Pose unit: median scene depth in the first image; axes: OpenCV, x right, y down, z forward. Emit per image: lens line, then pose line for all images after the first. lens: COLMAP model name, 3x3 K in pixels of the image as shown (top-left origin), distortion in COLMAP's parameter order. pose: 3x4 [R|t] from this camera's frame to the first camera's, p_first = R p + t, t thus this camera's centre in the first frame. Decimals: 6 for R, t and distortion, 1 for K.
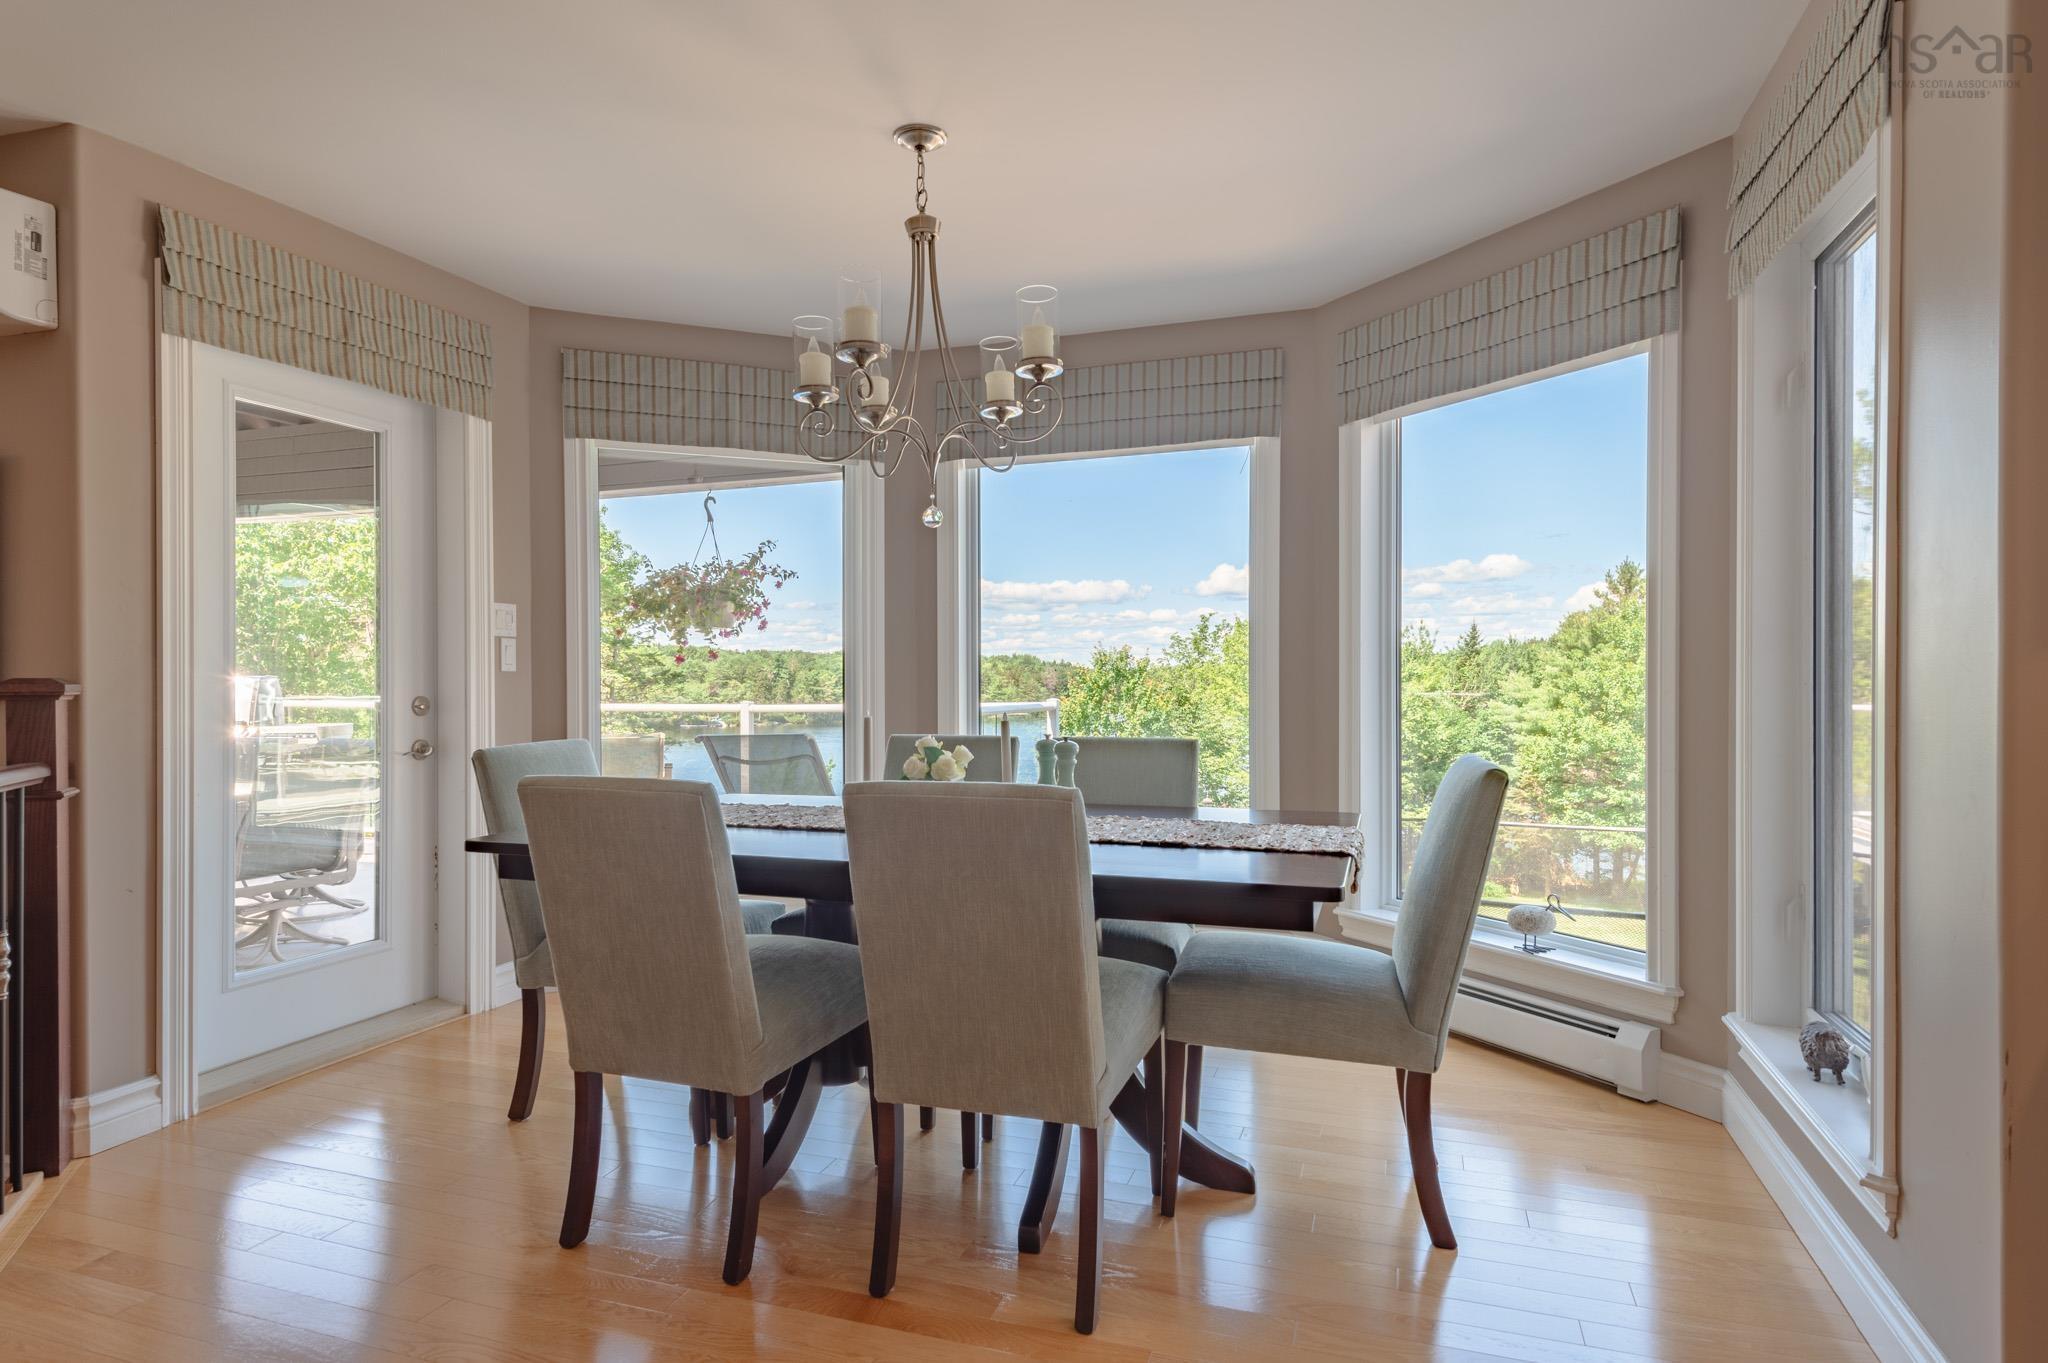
lens RADIAL K [[1148.4, 0, 1020.0], [0, 1148.4, 677.4], [0, 0, 1]] dist [0.004154, -0.003694]
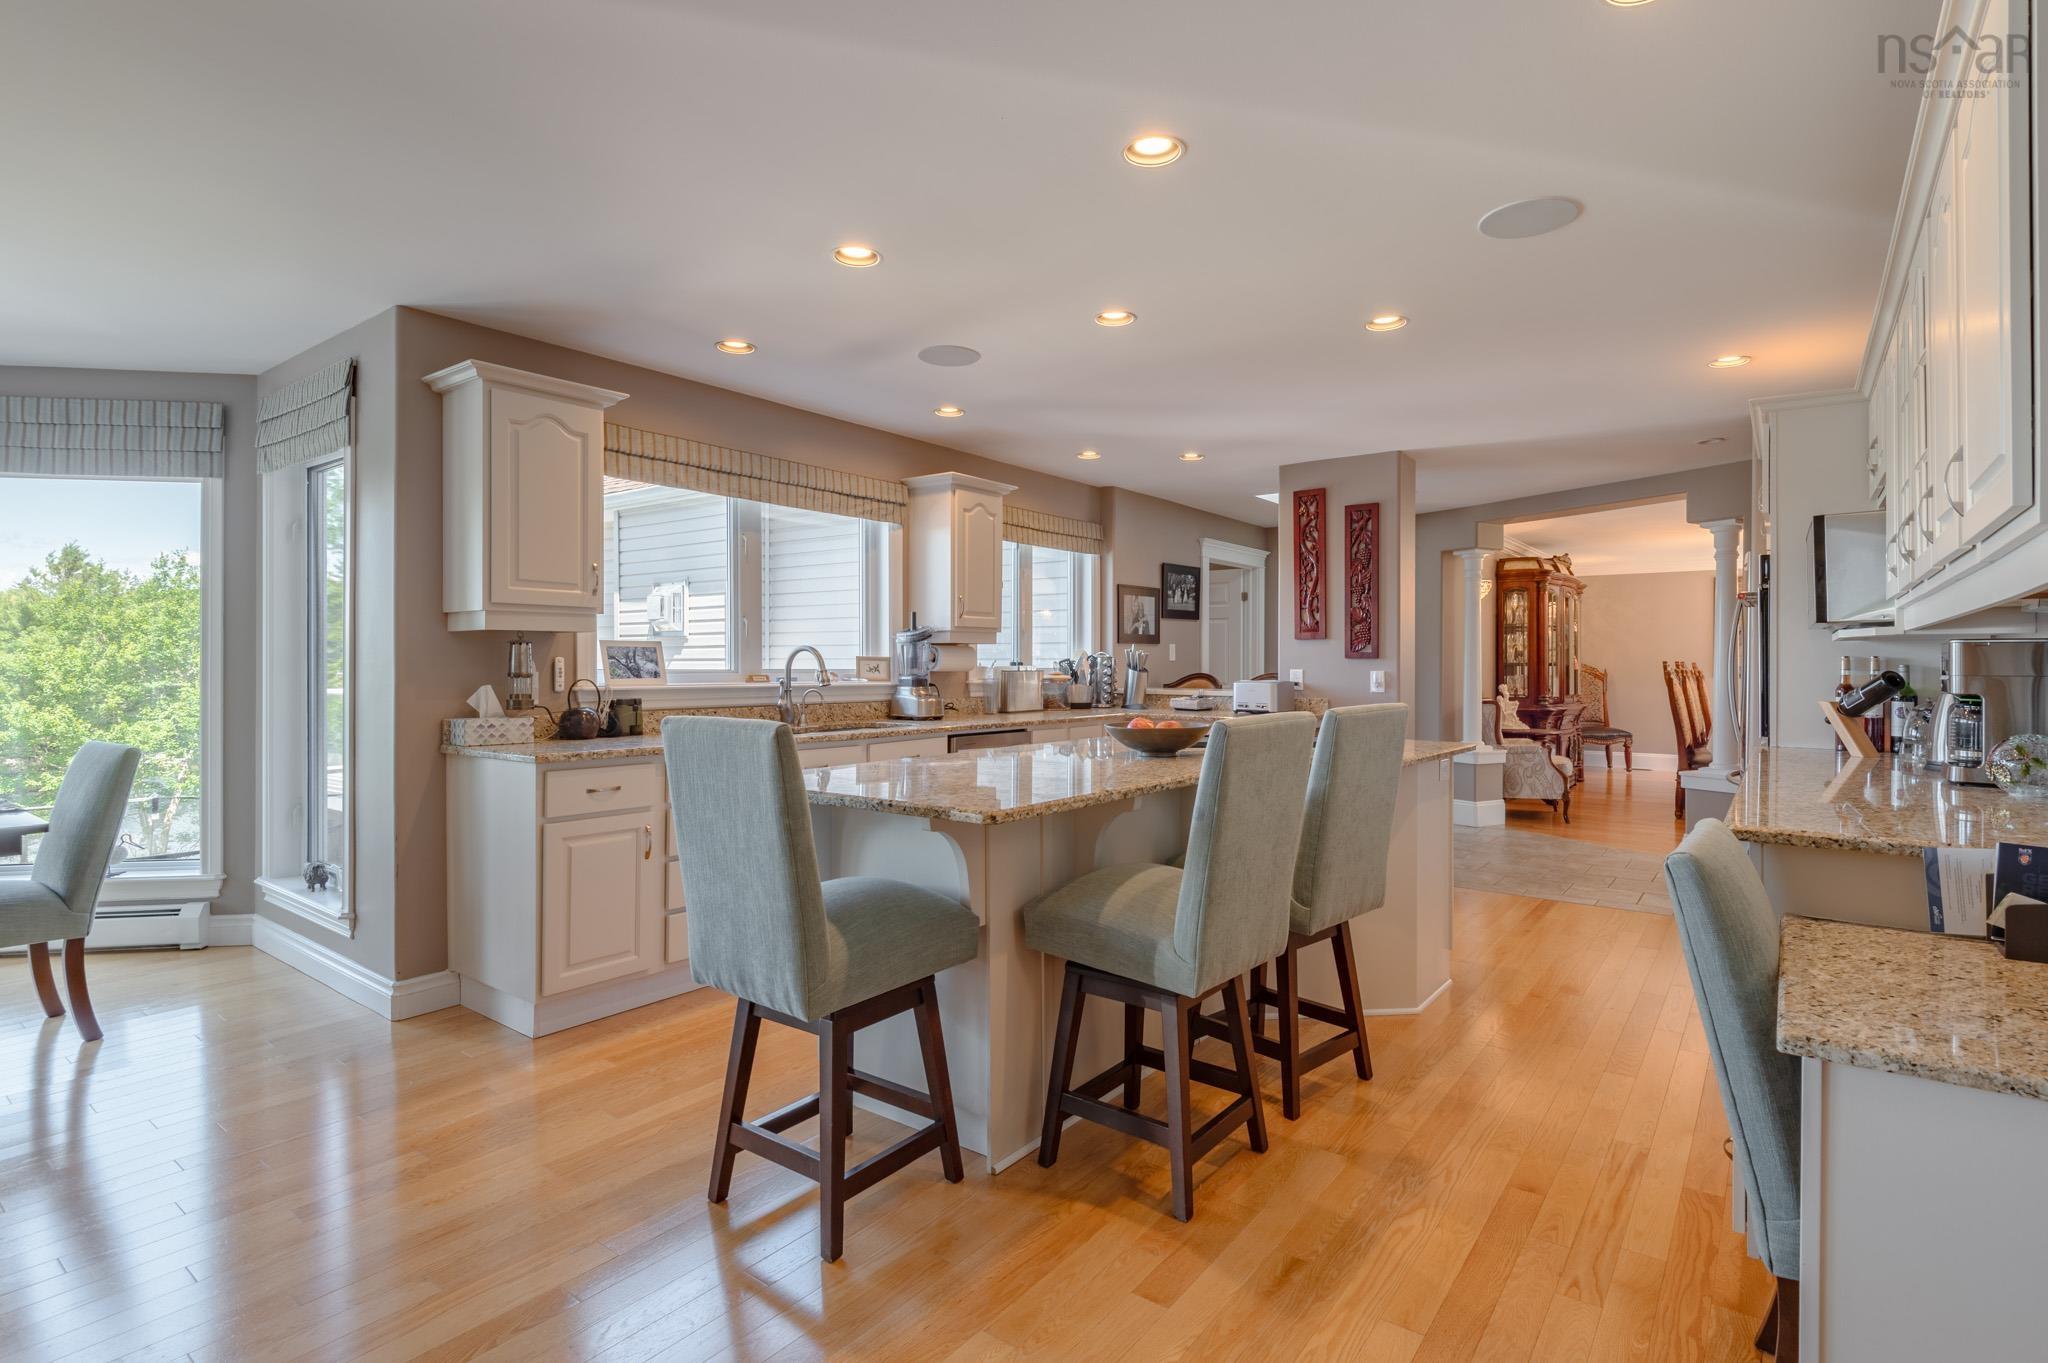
lens RADIAL K [[1012.2, 0, 1024.7], [0, 1012.2, 661.6], [0, 0, 1]] dist [0.001881, -0.000788]
pose [[0.311453, -0.004762, 0.950250, -0.470538], [-0.000660, 0.999986, 0.005228, -0.045982], [-0.950261, -0.002255, 0.311445, -0.573486]]
